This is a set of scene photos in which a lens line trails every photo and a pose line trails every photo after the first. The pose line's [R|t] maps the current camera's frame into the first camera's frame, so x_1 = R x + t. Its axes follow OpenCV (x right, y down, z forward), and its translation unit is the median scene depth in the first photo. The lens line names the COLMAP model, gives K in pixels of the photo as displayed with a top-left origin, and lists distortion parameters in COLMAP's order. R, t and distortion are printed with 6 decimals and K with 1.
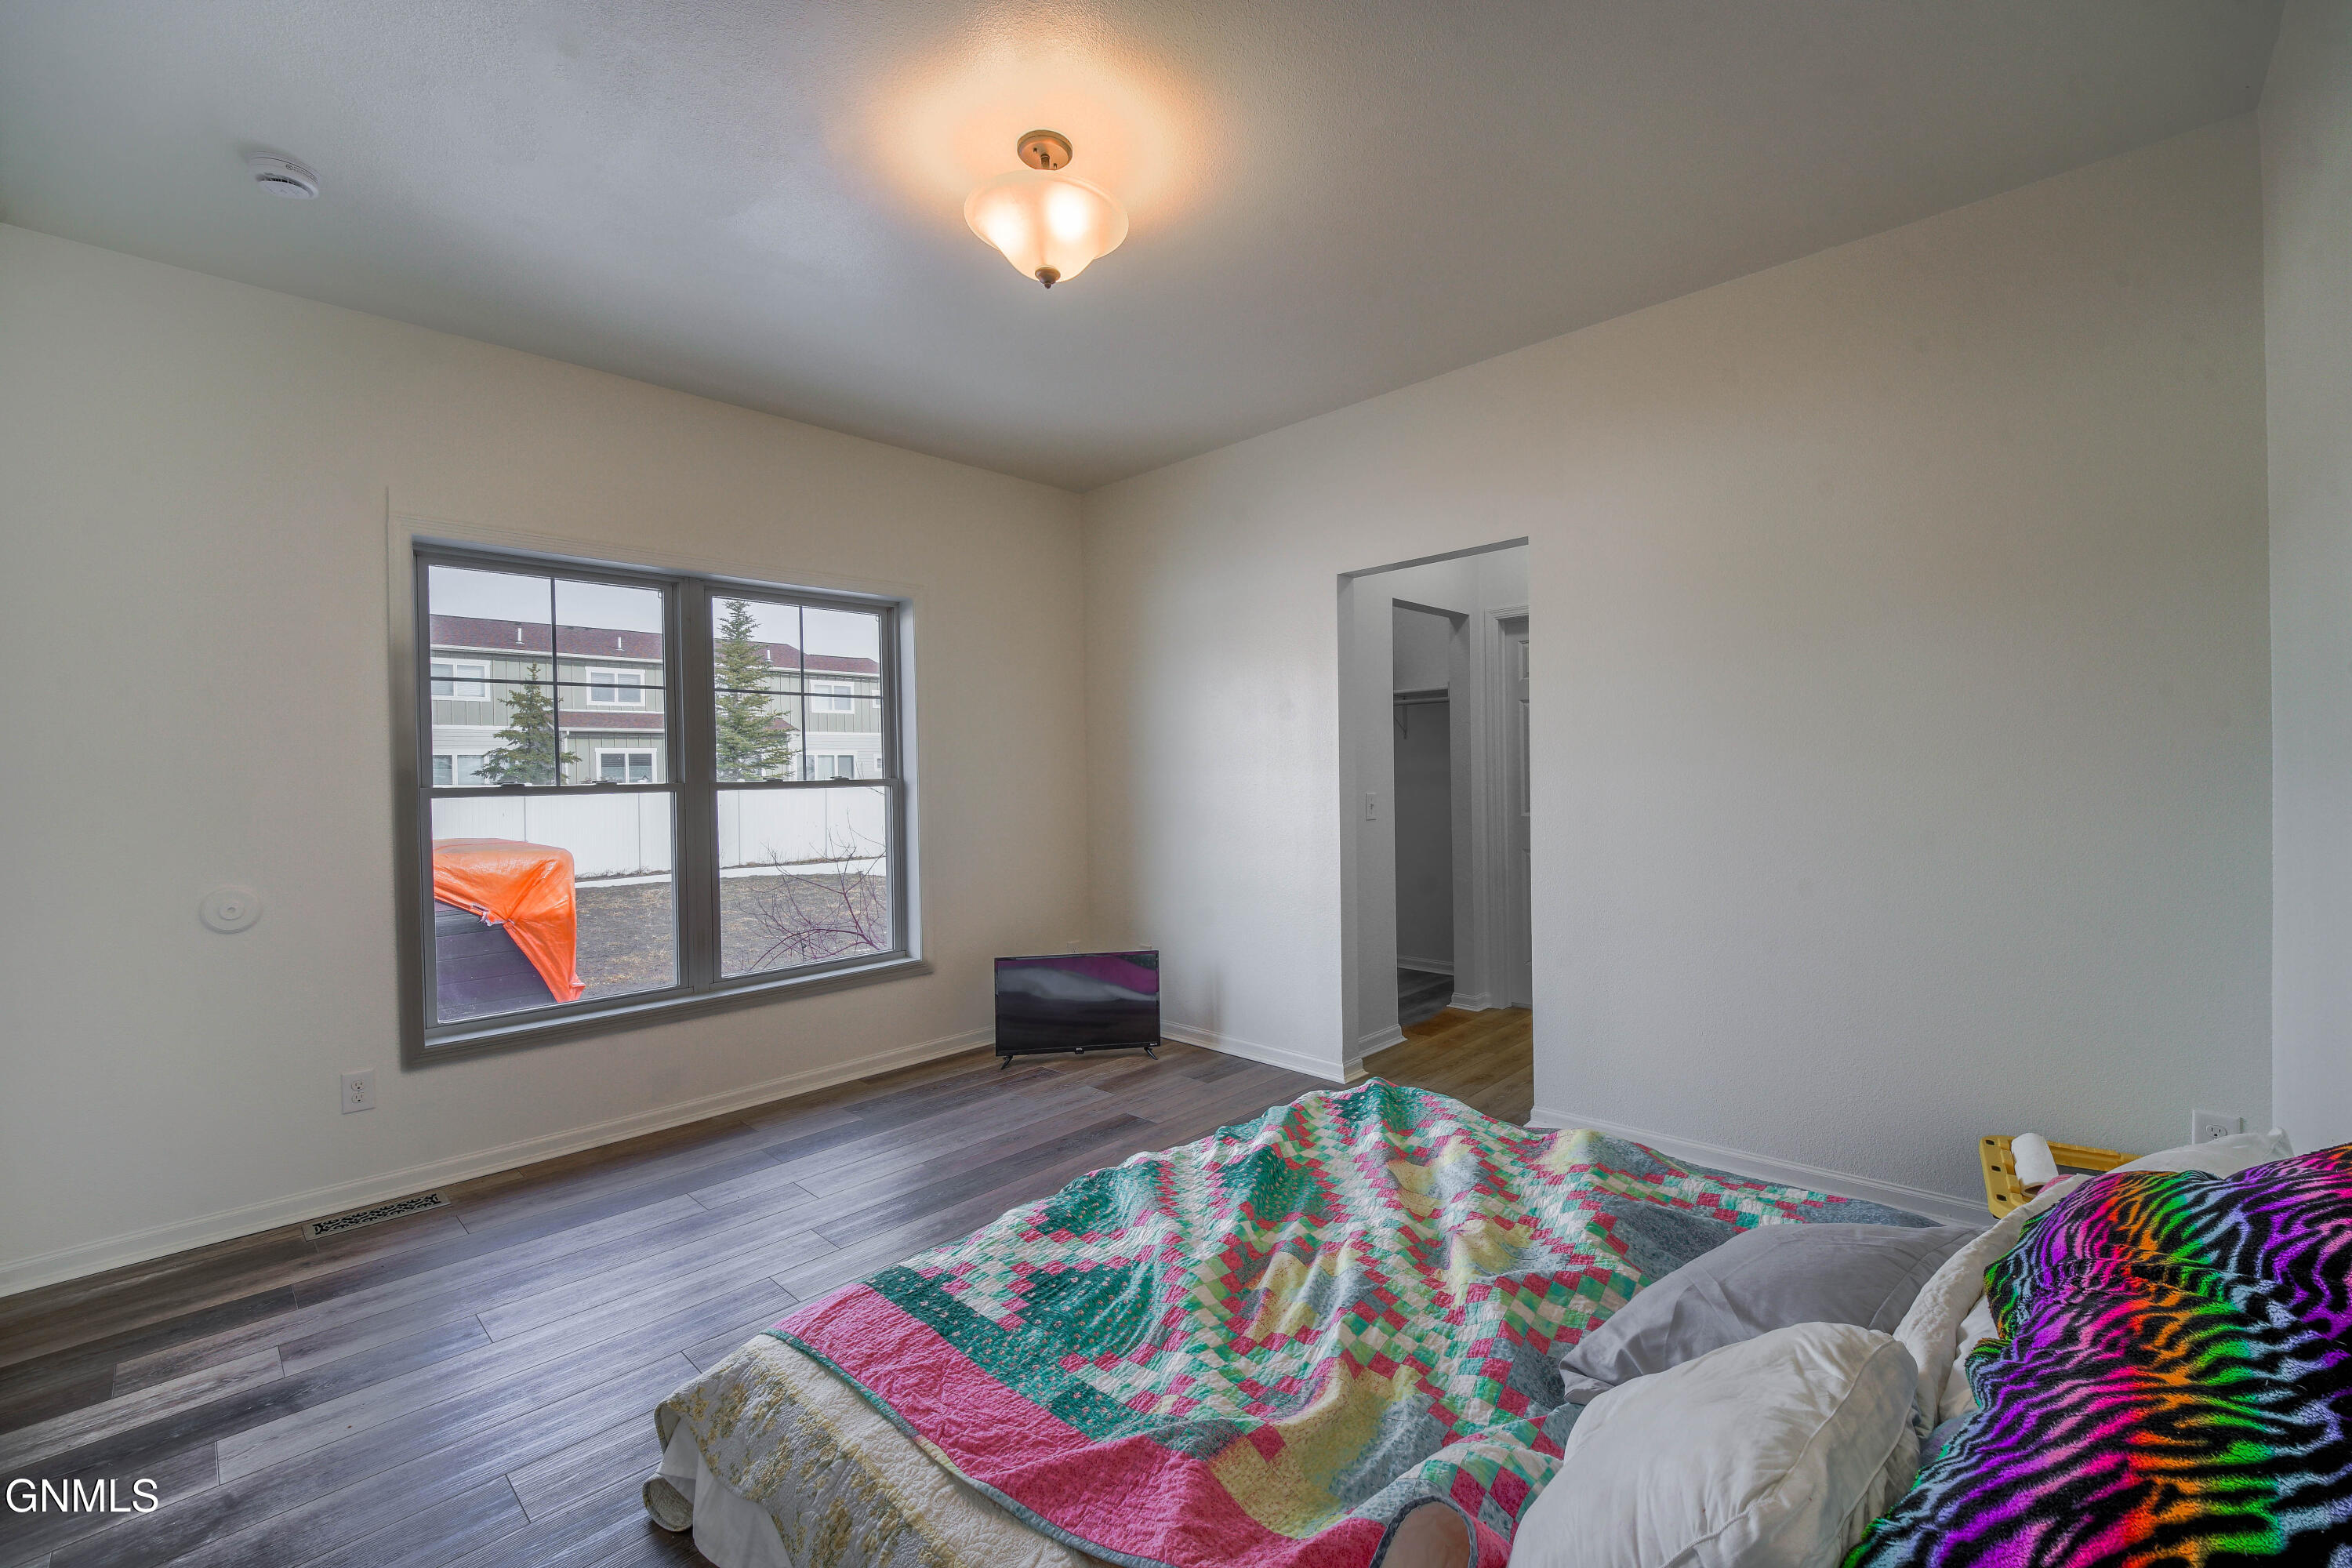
lens RADIAL K [[972.3, 0, 1176.0], [0, 972.3, 784.0], [0, 0, 1]] dist [-0.016728, -0.000159]
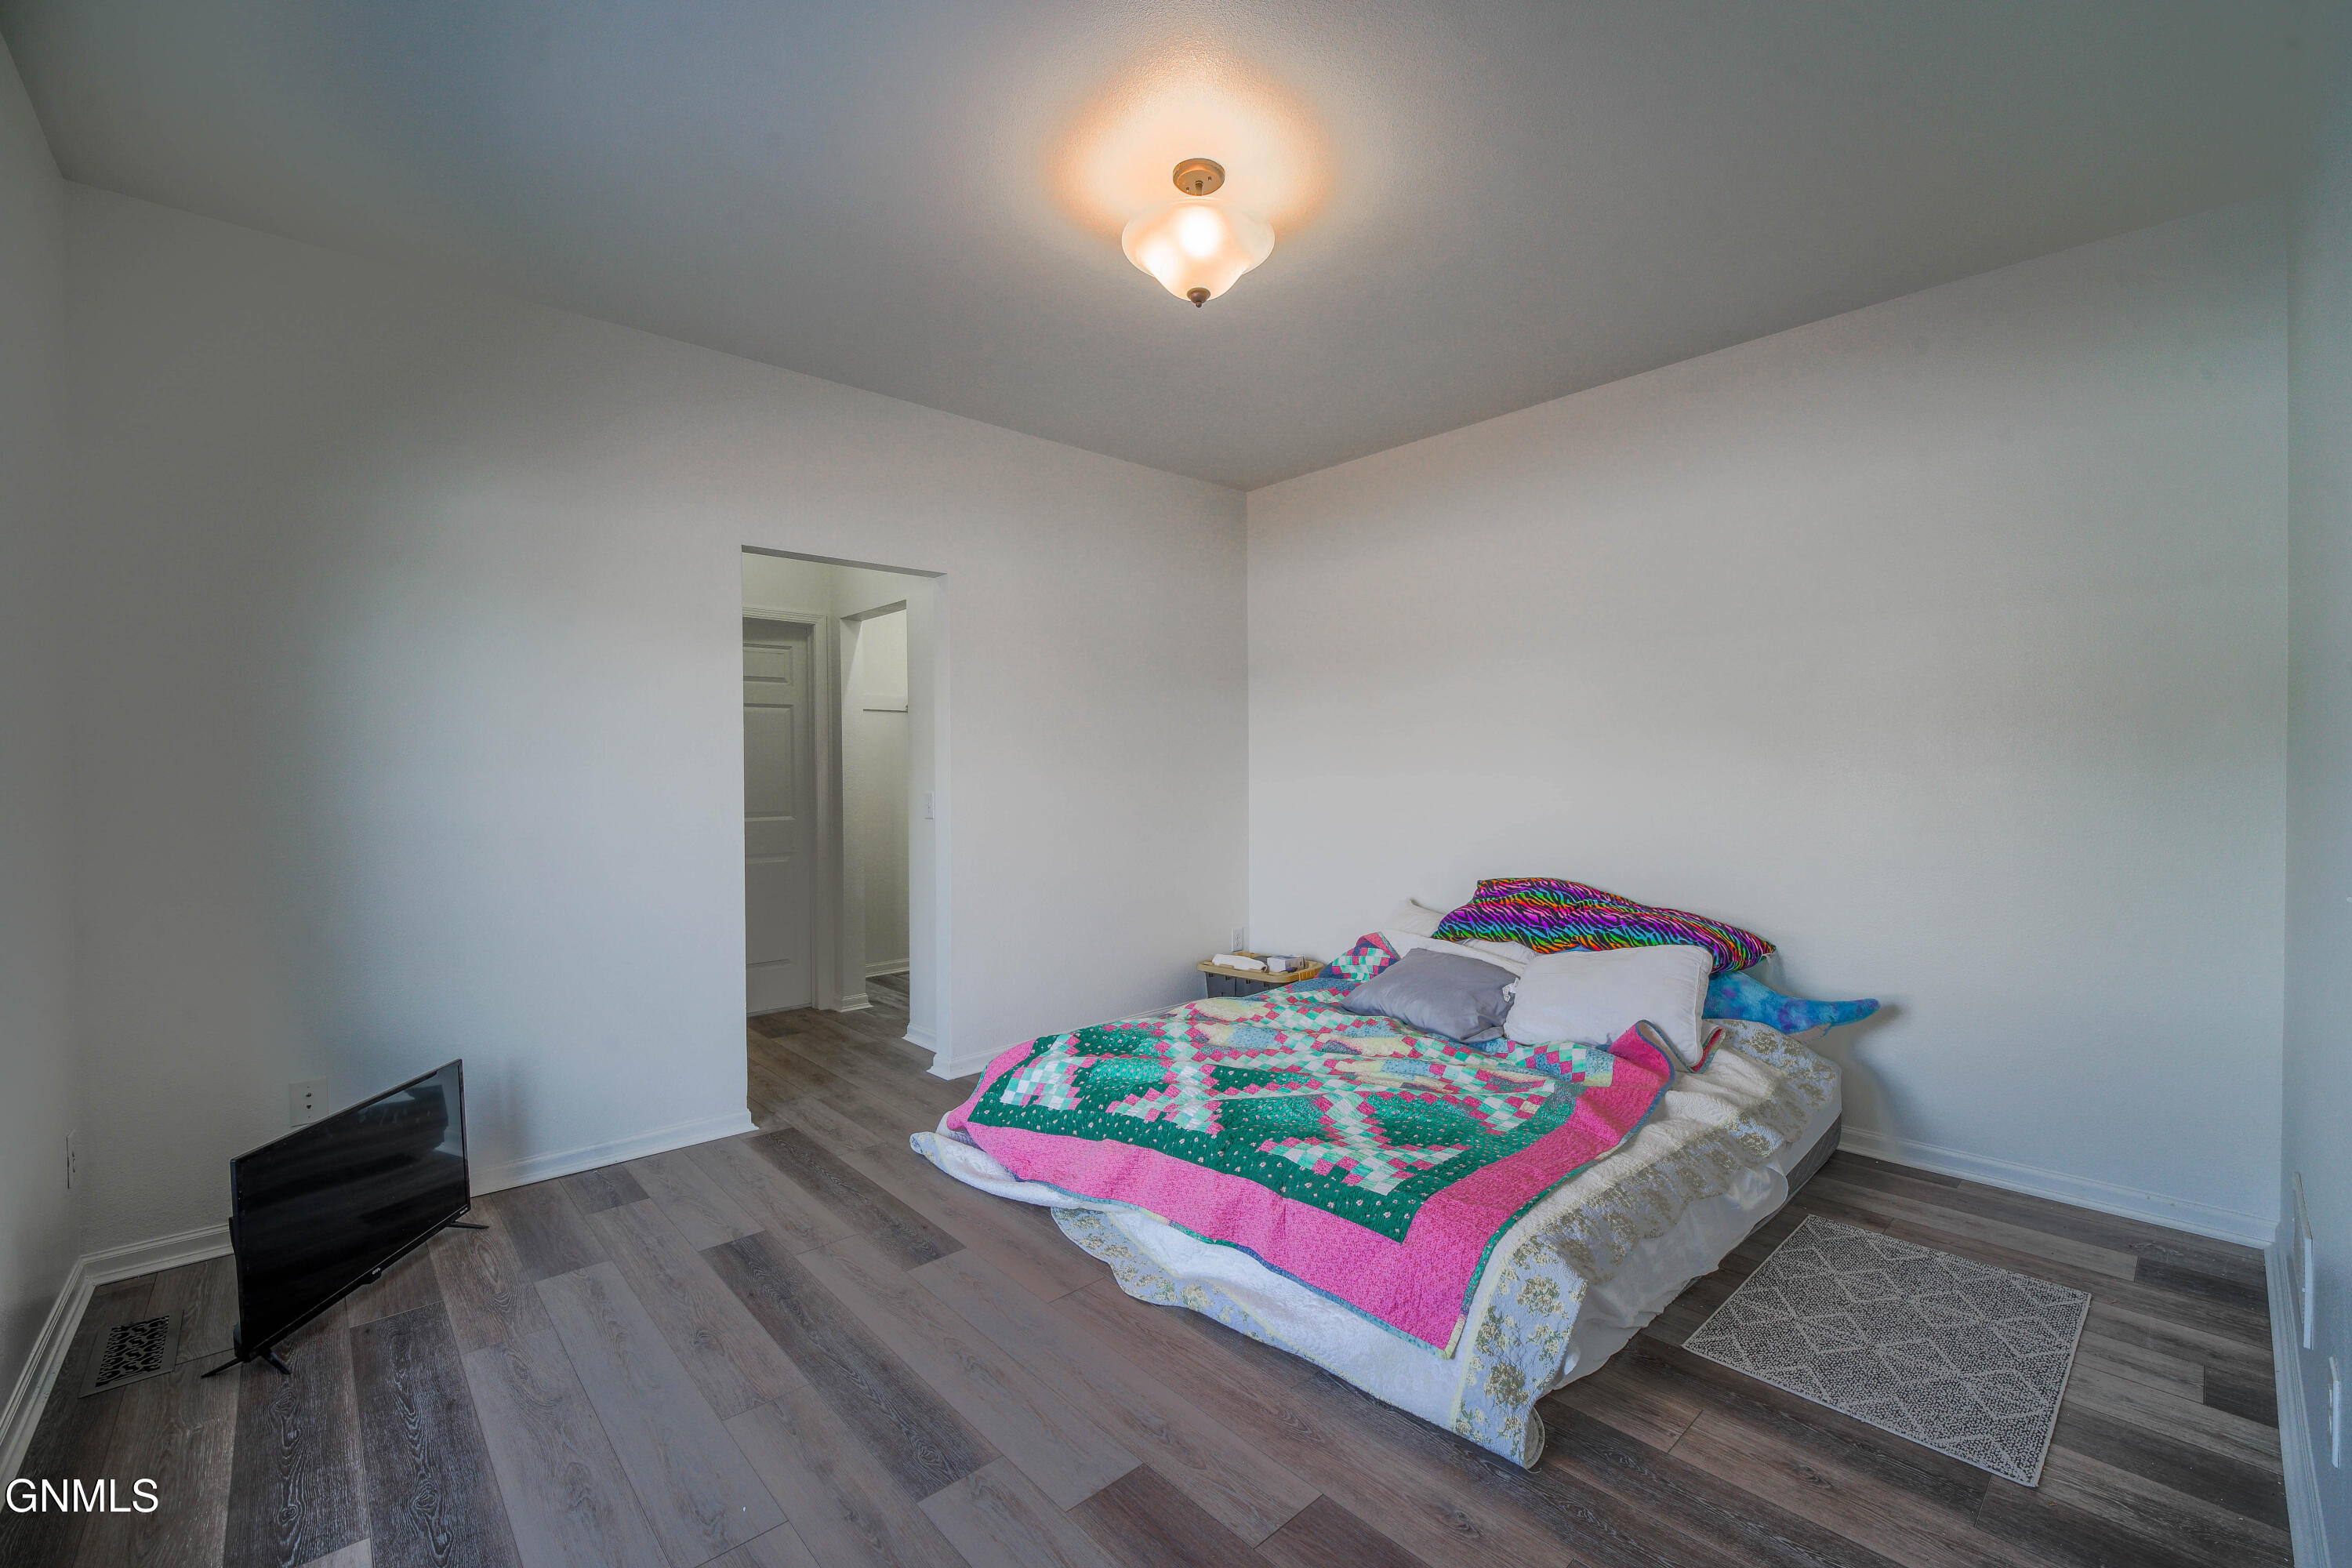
lens RADIAL K [[972.3, 0, 1176.0], [0, 972.3, 784.0], [0, 0, 1]] dist [-0.016728, -0.000159]
pose [[0.077518, -0.000896, 0.996991, -1.203958], [0.027011, 0.999634, -0.001202, 0.006539], [-0.996625, 0.027023, 0.077514, 0.953897]]
